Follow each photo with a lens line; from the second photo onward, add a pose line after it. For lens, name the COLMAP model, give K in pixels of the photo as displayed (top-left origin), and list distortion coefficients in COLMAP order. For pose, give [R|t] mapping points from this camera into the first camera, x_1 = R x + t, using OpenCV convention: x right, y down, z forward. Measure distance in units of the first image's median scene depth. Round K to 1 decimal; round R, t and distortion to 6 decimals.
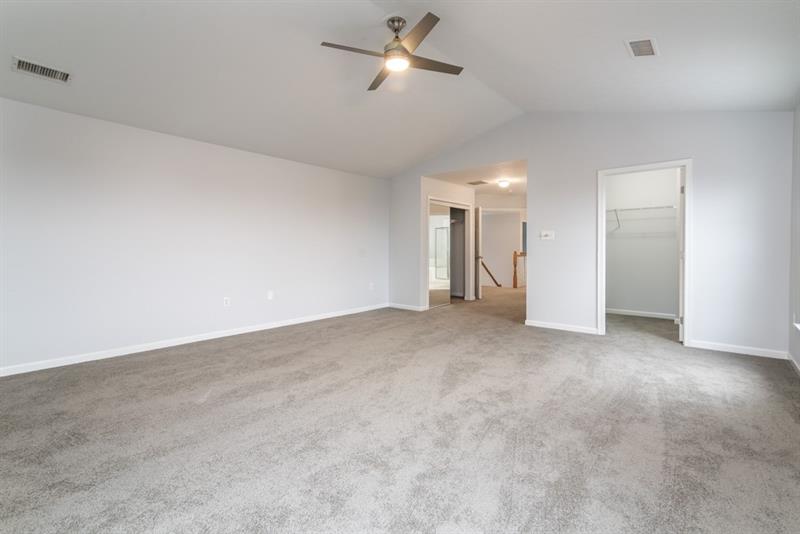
lens RADIAL K [[359.4, 0, 397.4], [0, 359.4, 267.9], [0, 0, 1]] dist [0.017181, -0.000022]
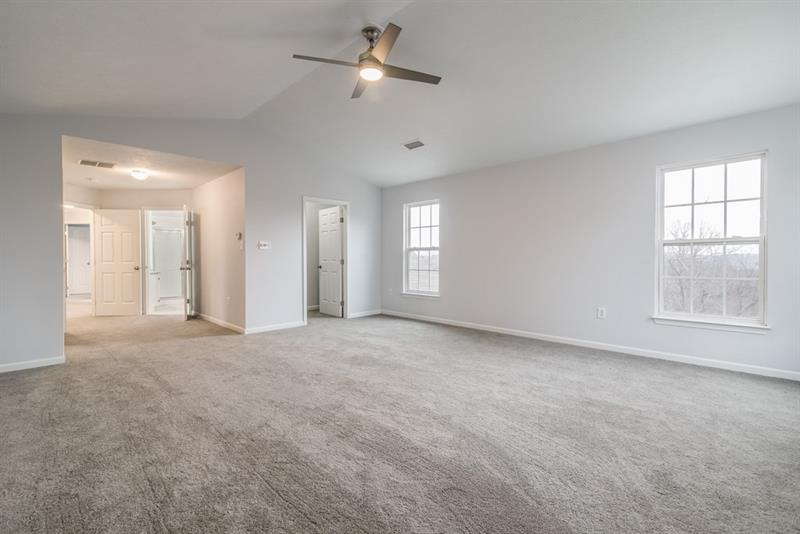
lens RADIAL K [[359.4, 0, 397.4], [0, 359.4, 267.9], [0, 0, 1]] dist [0.017181, -0.000022]
pose [[0.113769, -0.021841, 0.993267, -0.867204], [0.056108, 0.998304, 0.015525, -0.024713], [-0.991922, 0.053964, 0.114801, 0.709009]]
